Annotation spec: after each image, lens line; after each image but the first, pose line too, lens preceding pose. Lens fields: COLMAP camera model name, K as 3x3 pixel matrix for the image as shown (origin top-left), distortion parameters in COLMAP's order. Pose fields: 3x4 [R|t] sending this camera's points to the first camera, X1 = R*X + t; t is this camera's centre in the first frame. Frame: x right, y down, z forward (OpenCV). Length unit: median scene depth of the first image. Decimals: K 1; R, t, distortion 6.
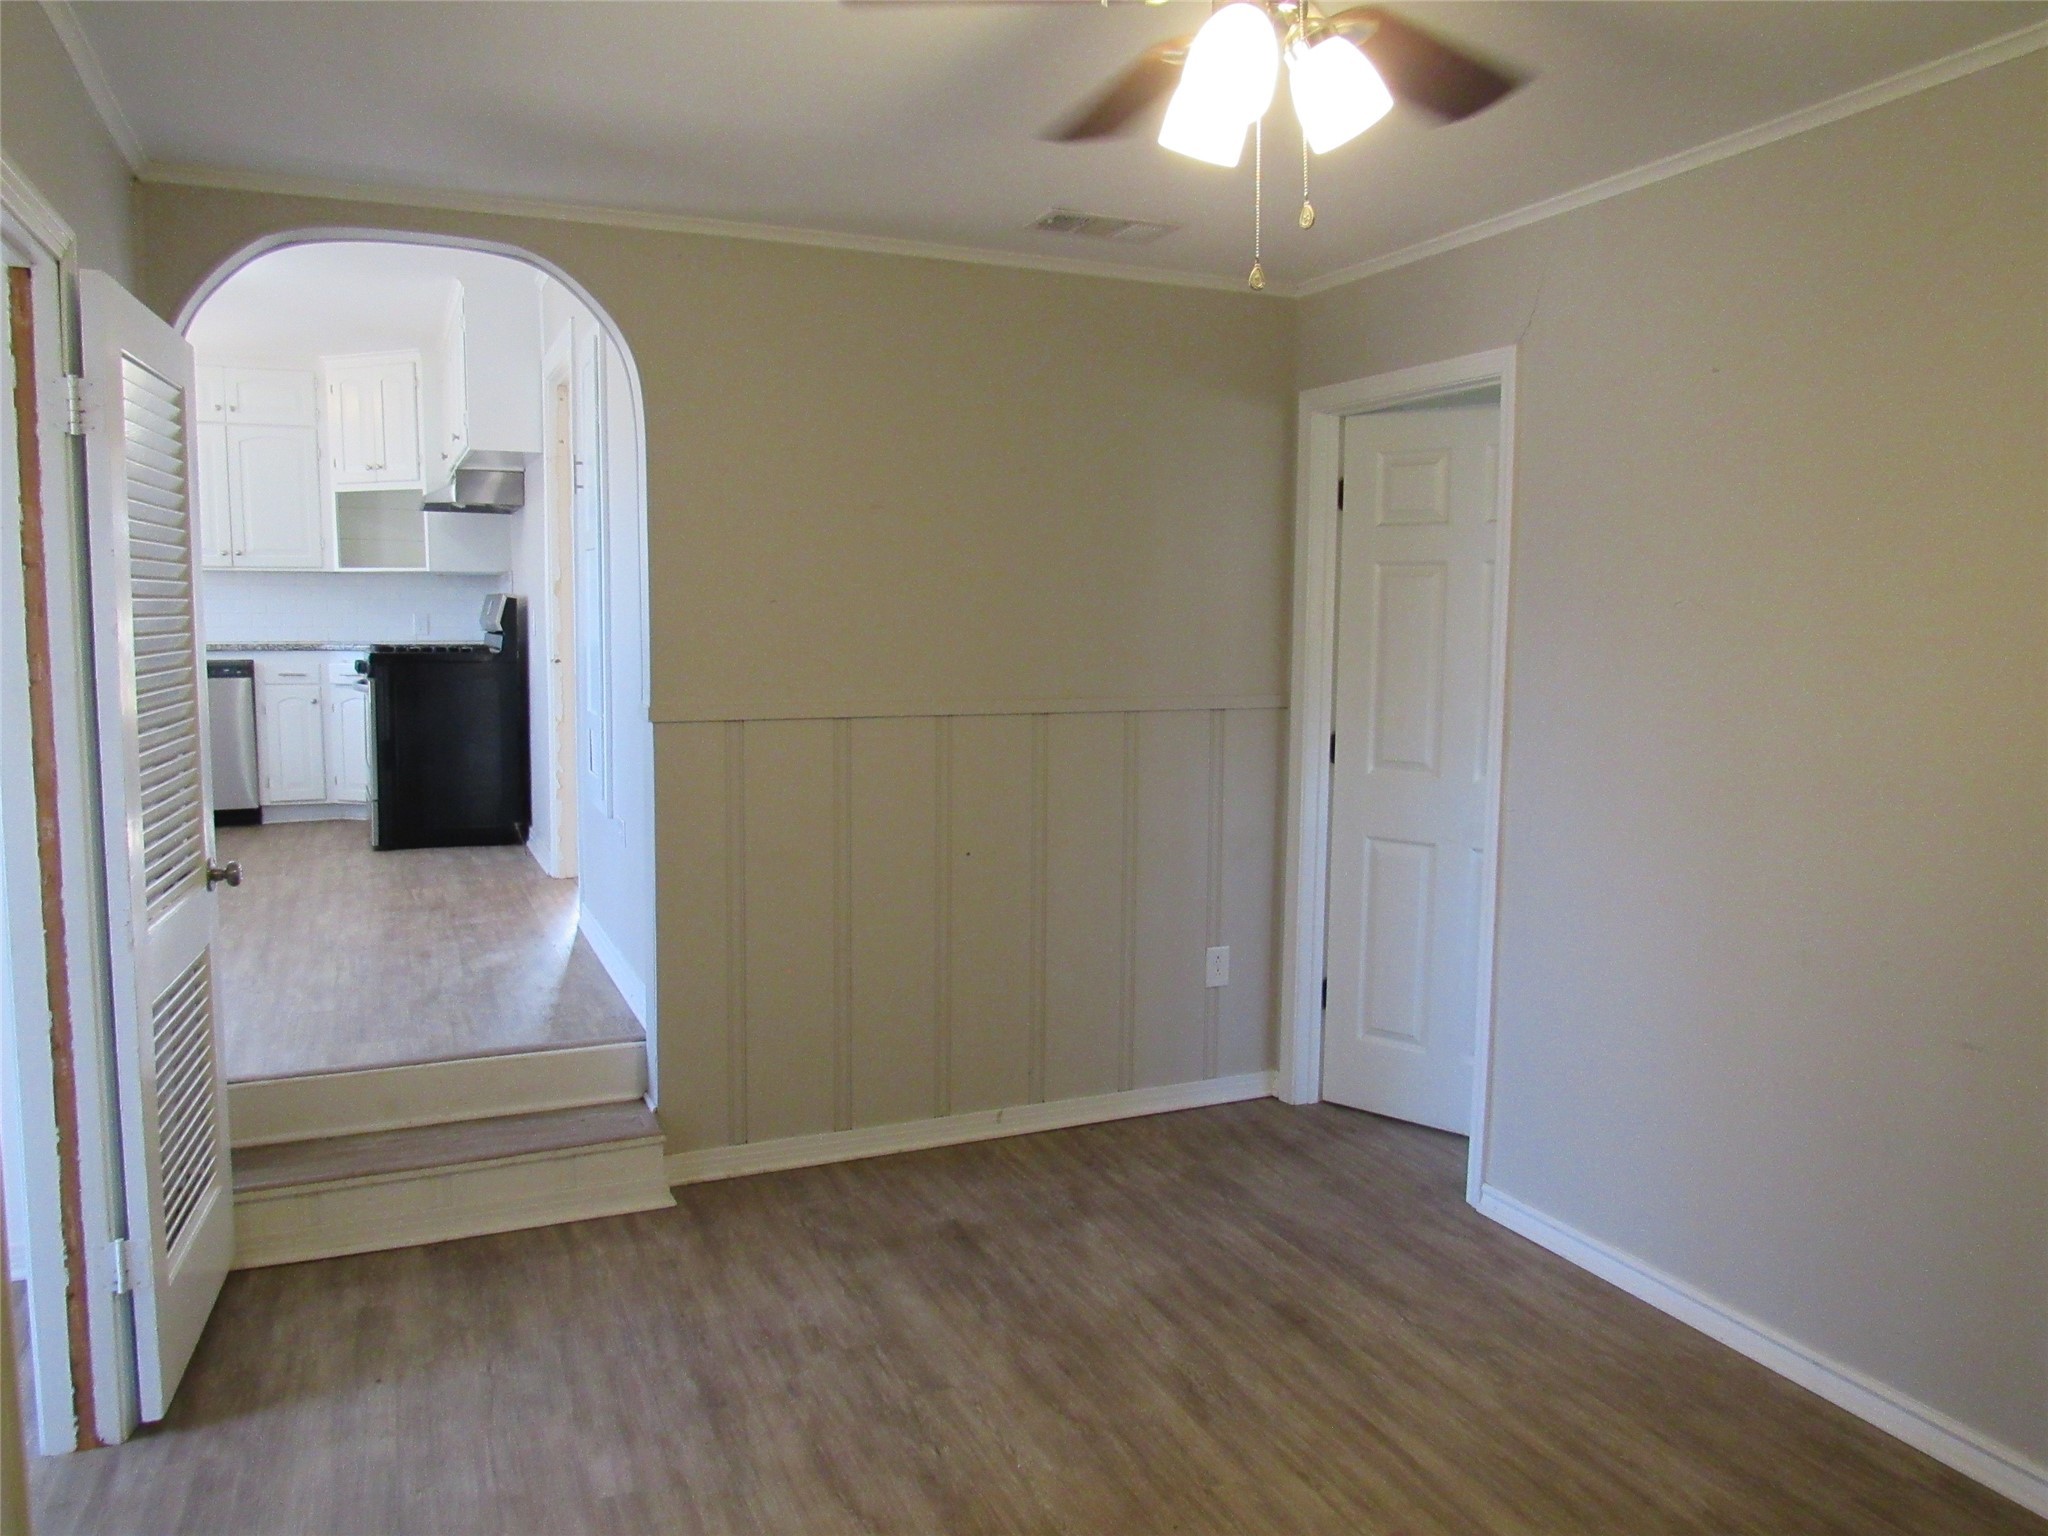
lens RADIAL K [[1443.4, 0, 1026.5], [0, 1443.4, 771.1], [0, 0, 1]] dist [-0.023333, 0.004566]
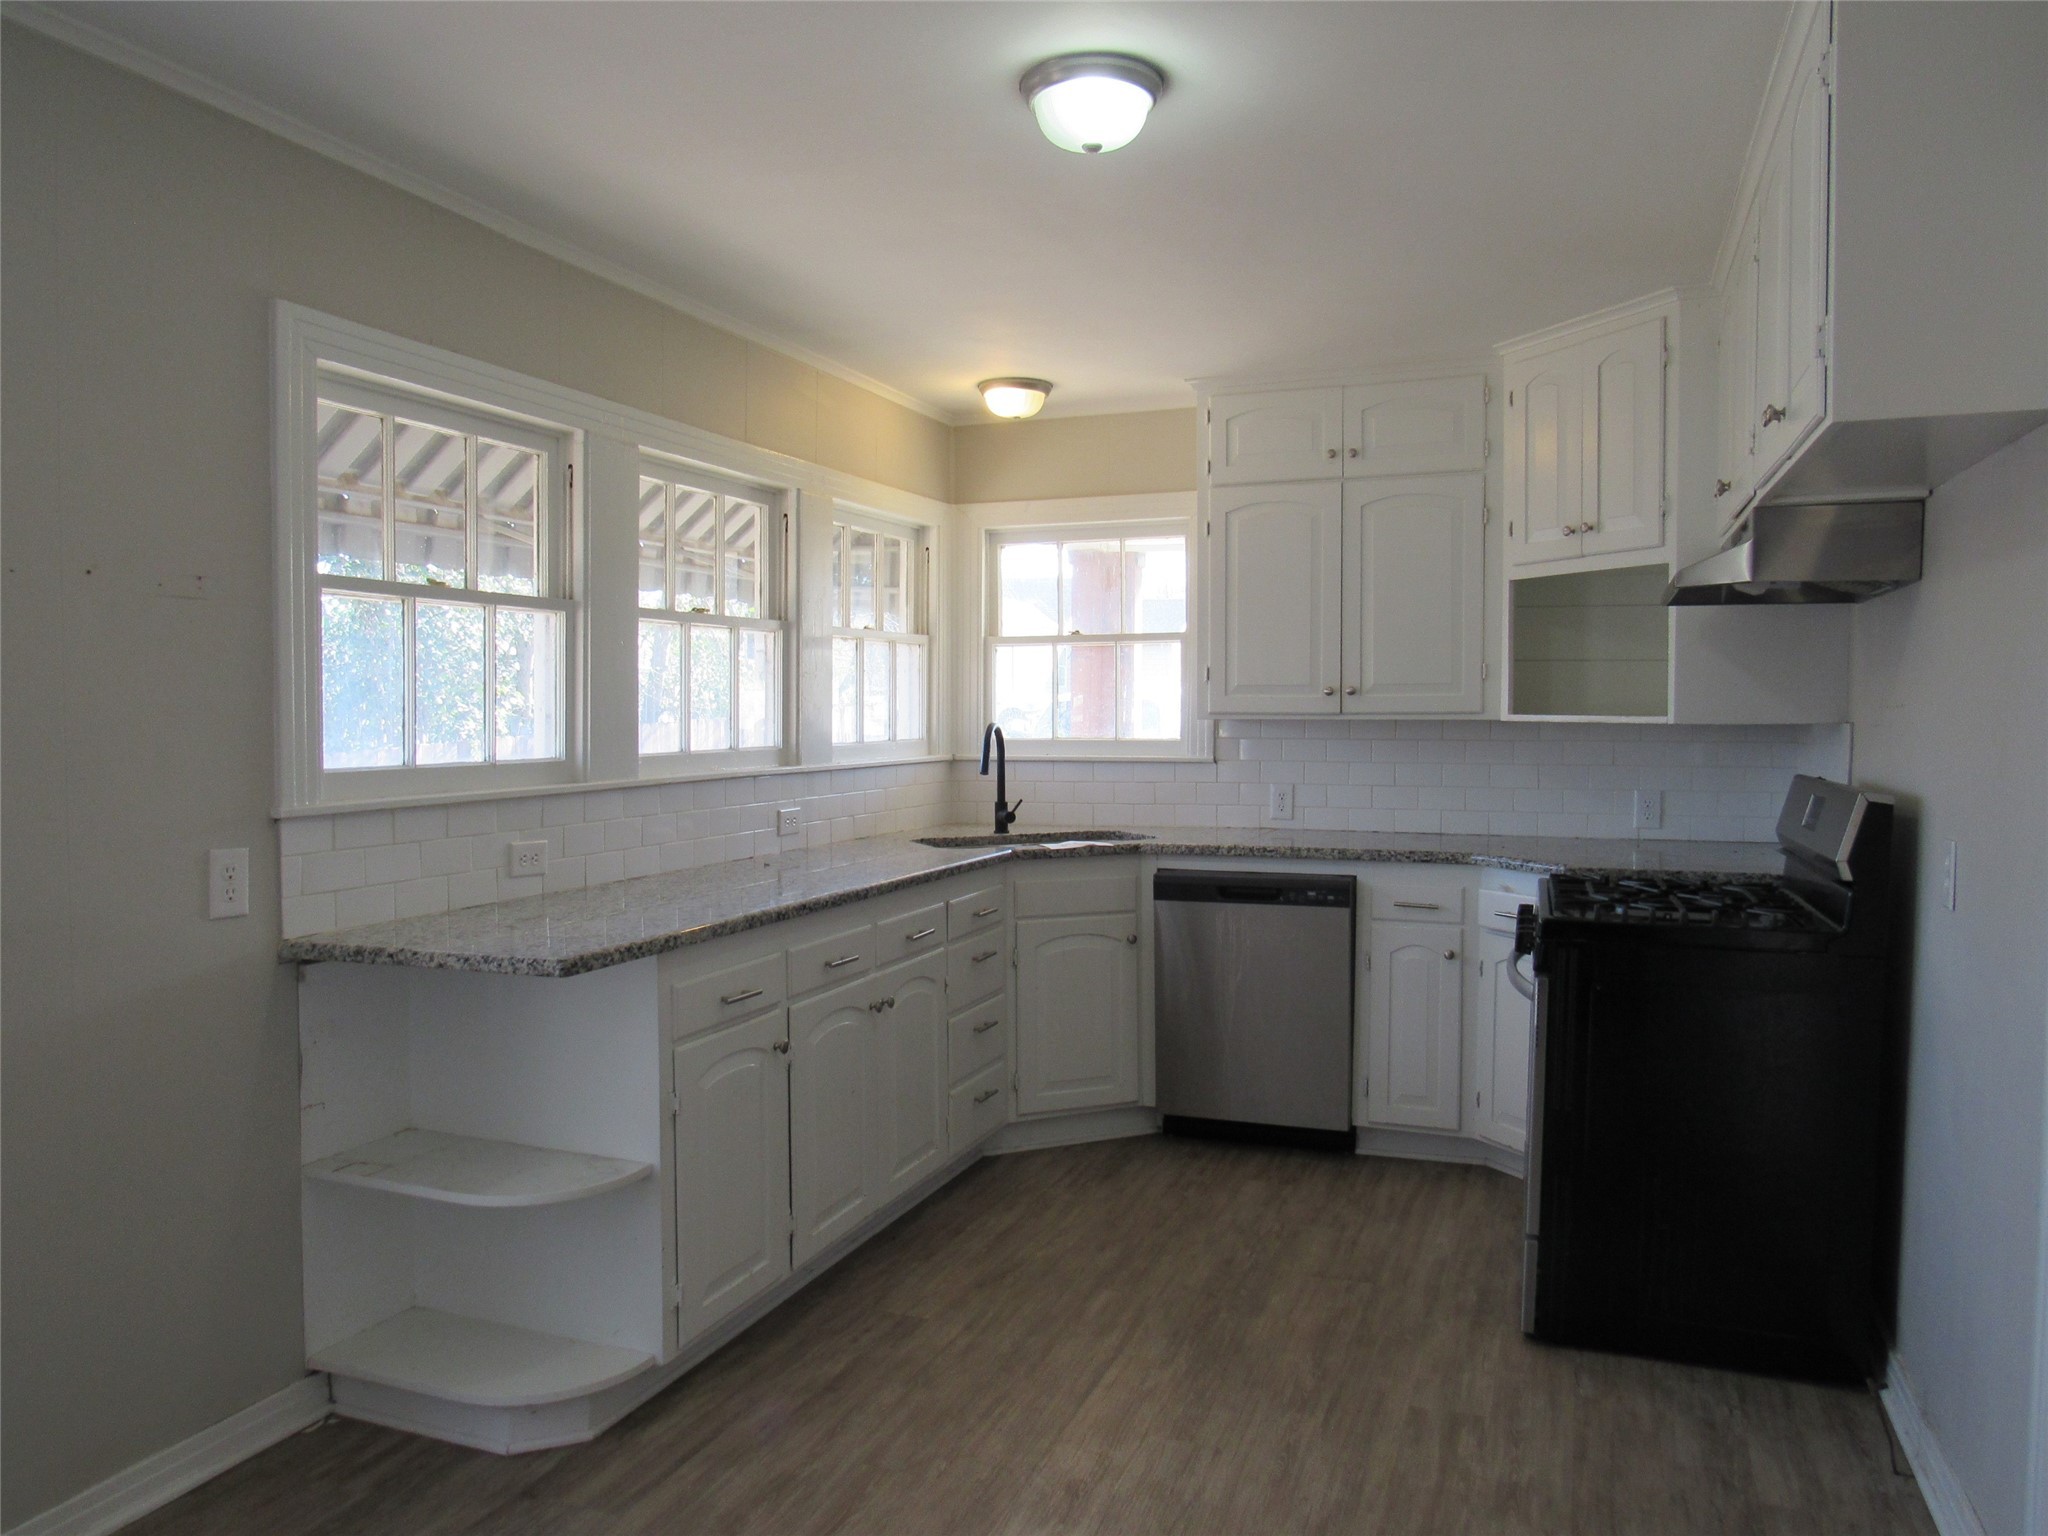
lens RADIAL K [[1443.4, 0, 1026.2], [0, 1443.4, 770.2], [0, 0, 1]] dist [-0.023333, 0.004566]
pose [[0.698801, 0.024938, -0.714881, -0.223789], [-0.073040, 0.996656, -0.036630, -0.091851], [0.711577, 0.077812, 0.698286, 0.510358]]
